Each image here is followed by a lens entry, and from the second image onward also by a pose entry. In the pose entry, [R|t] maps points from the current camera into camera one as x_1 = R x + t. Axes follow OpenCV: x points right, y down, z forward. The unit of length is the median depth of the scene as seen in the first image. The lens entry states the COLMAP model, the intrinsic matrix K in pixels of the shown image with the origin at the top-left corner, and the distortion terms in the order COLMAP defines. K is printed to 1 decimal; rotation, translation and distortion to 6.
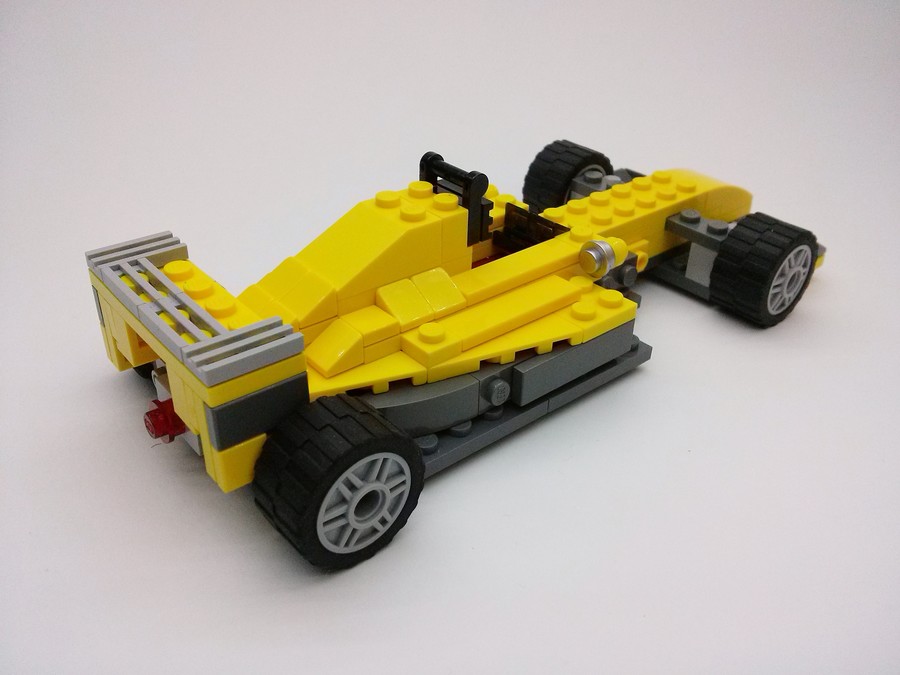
lens RADIAL K [[861.6, 0, 452.2], [0, 861.6, 337.5], [0, 0, 1]] dist [0.098801, -0.351236]
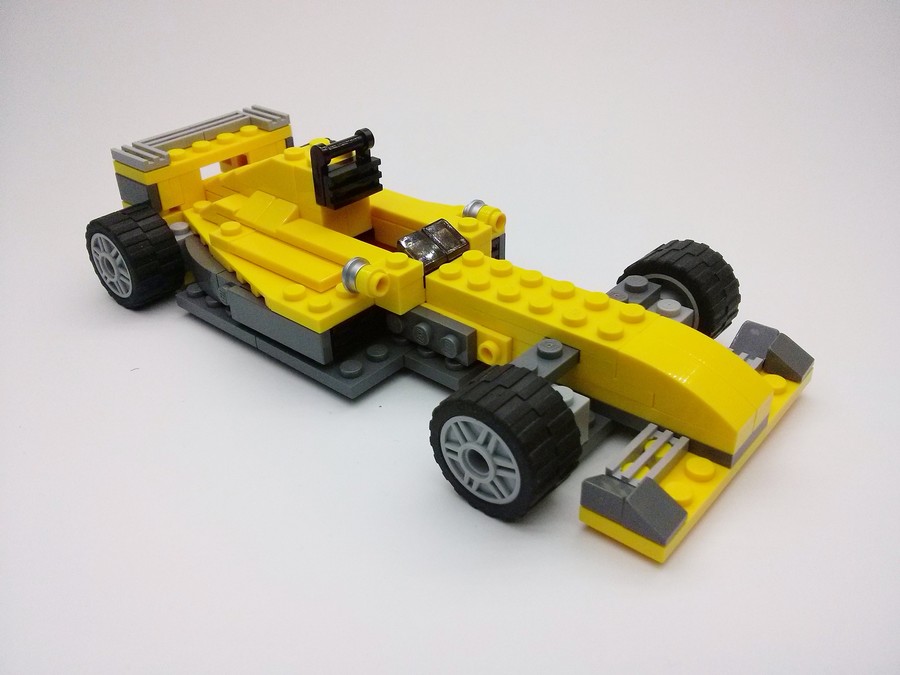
lens RADIAL K [[801.4, 0, 450.3], [0, 801.4, 364.7], [0, 0, 1]] dist [0.070919, -0.345146]
pose [[0.168430, 0.523819, -0.835012, 1.127109], [-0.501190, 0.774950, 0.385045, -0.468478], [0.848787, 0.353647, 0.393058, 0.842434]]
